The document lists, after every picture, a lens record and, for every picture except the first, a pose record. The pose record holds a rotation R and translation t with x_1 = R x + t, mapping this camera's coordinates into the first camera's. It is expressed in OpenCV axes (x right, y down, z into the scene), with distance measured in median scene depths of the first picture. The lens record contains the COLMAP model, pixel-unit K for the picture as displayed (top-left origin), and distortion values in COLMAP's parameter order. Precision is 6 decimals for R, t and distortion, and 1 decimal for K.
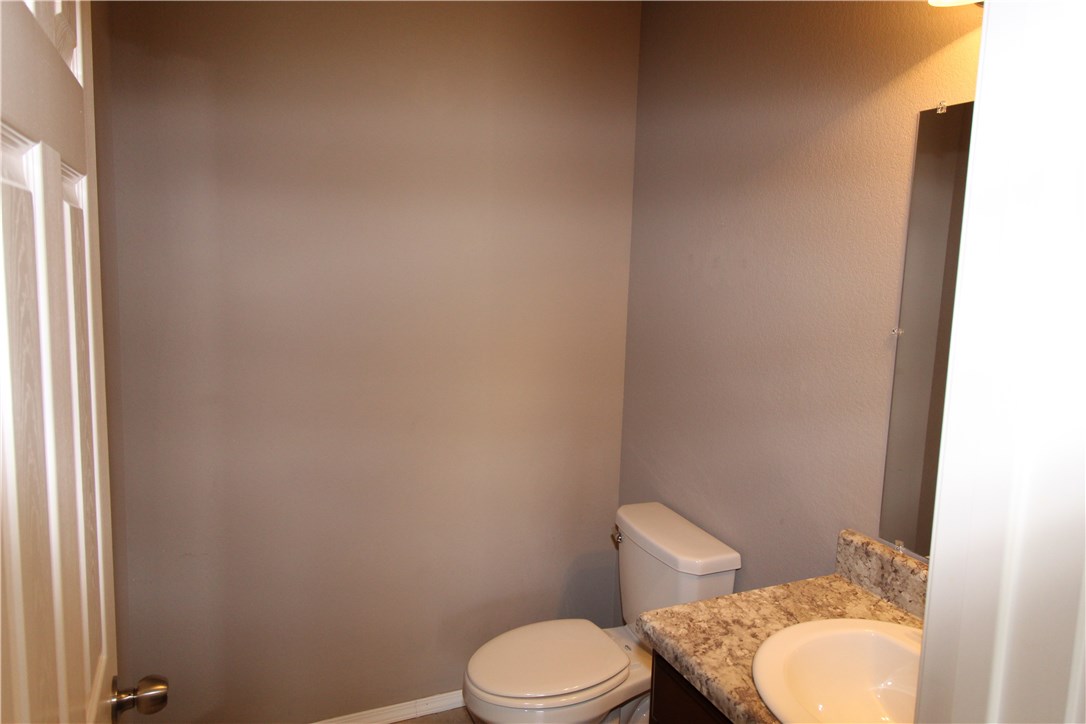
lens RADIAL K [[723.3, 0, 539.9], [0, 723.3, 366.5], [0, 0, 1]] dist [0.008903, -0.008625]
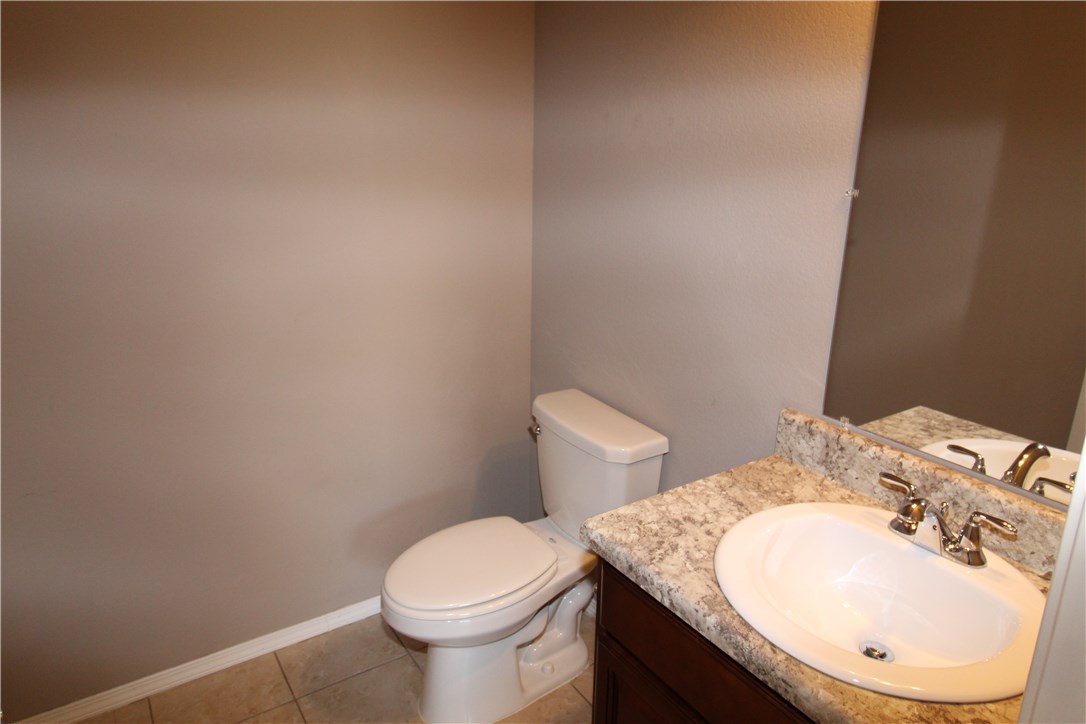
lens RADIAL K [[723.3, 0, 545.6], [0, 723.3, 352.5], [0, 0, 1]] dist [0.008903, -0.008625]
pose [[0.983843, -0.068536, 0.165395, -0.042721], [0.043231, 0.987433, 0.152013, -0.005359], [-0.173735, -0.142406, 0.974442, 0.153868]]
